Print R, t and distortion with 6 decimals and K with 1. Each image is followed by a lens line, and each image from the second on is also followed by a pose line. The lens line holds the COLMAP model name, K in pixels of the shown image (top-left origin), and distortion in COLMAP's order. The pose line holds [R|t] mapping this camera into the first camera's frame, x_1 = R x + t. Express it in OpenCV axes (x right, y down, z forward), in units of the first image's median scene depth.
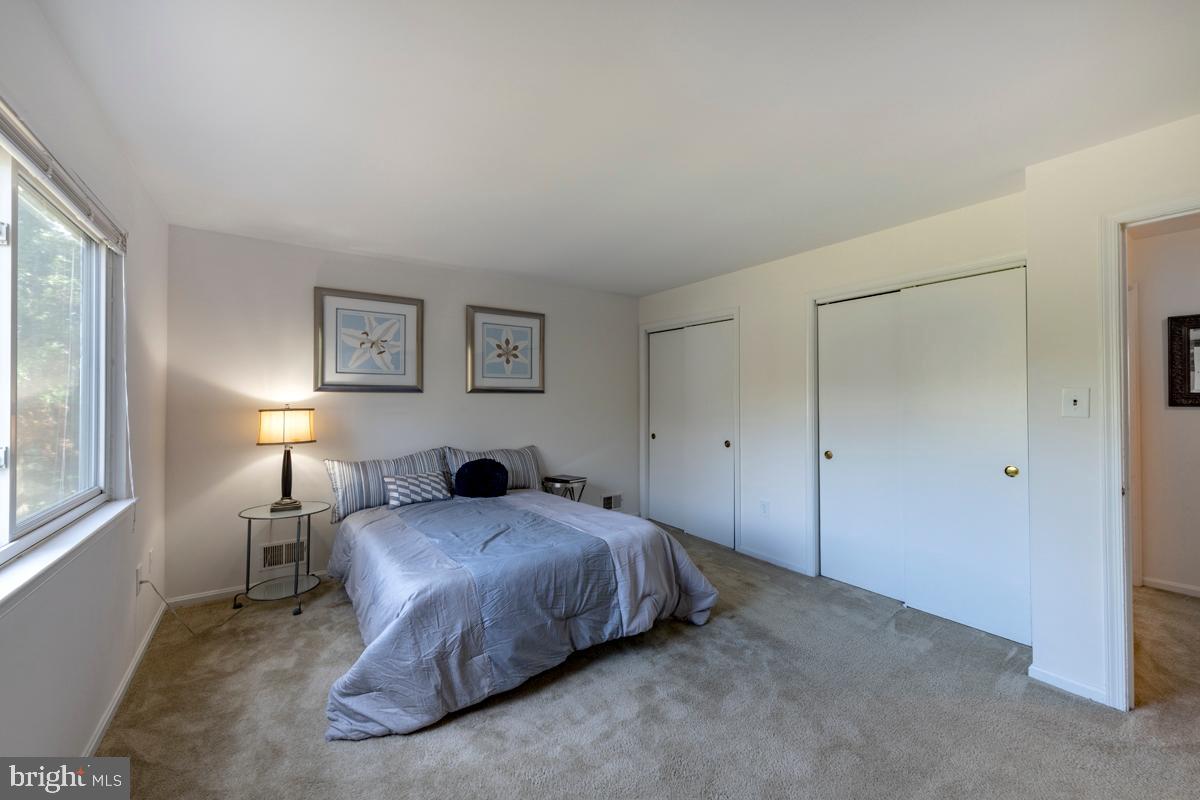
lens RADIAL K [[462.2, 0, 600.0], [0, 462.2, 400.0], [0, 0, 1]] dist [0.015014, -0.000001]
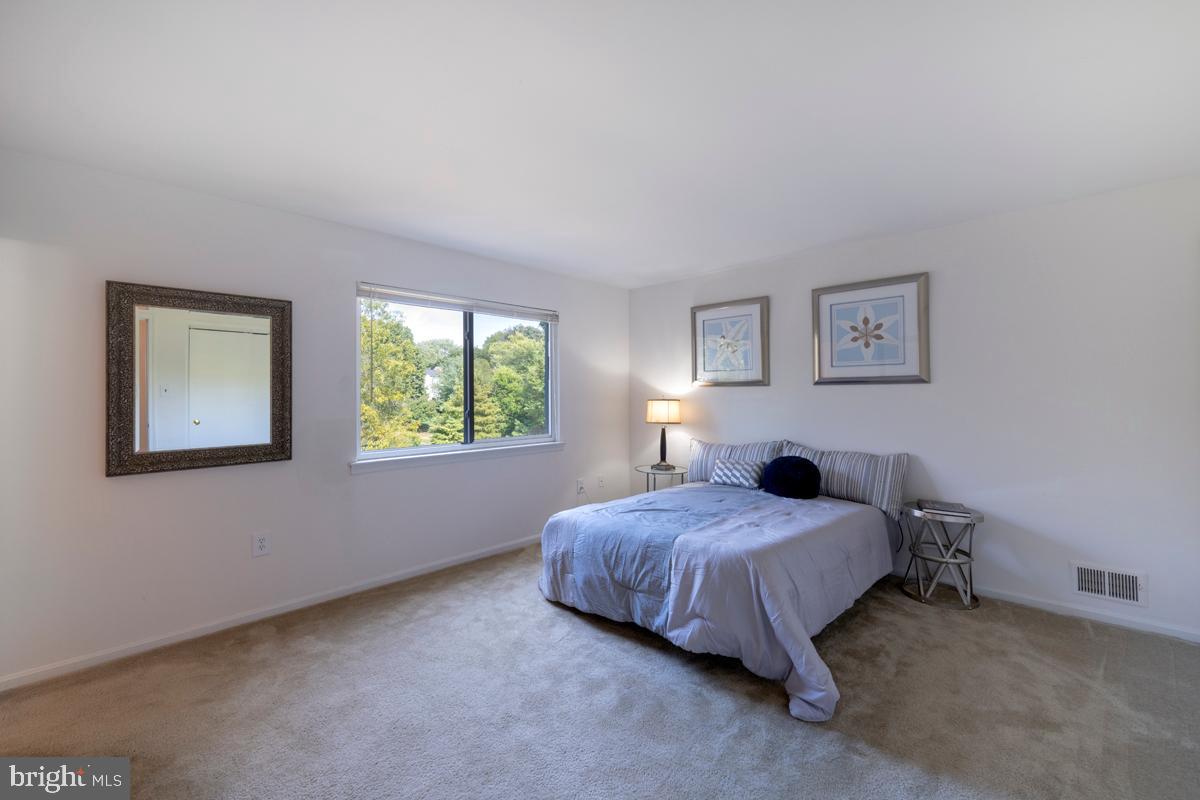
lens RADIAL K [[501.5, 0, 600.0], [0, 501.5, 400.0], [0, 0, 1]] dist [-0.000365, -0.000152]
pose [[0.186601, 0.010985, -0.982374, 0.695982], [0.002551, 0.999929, 0.011666, 0.002111], [0.982432, -0.004683, 0.186560, 0.451039]]
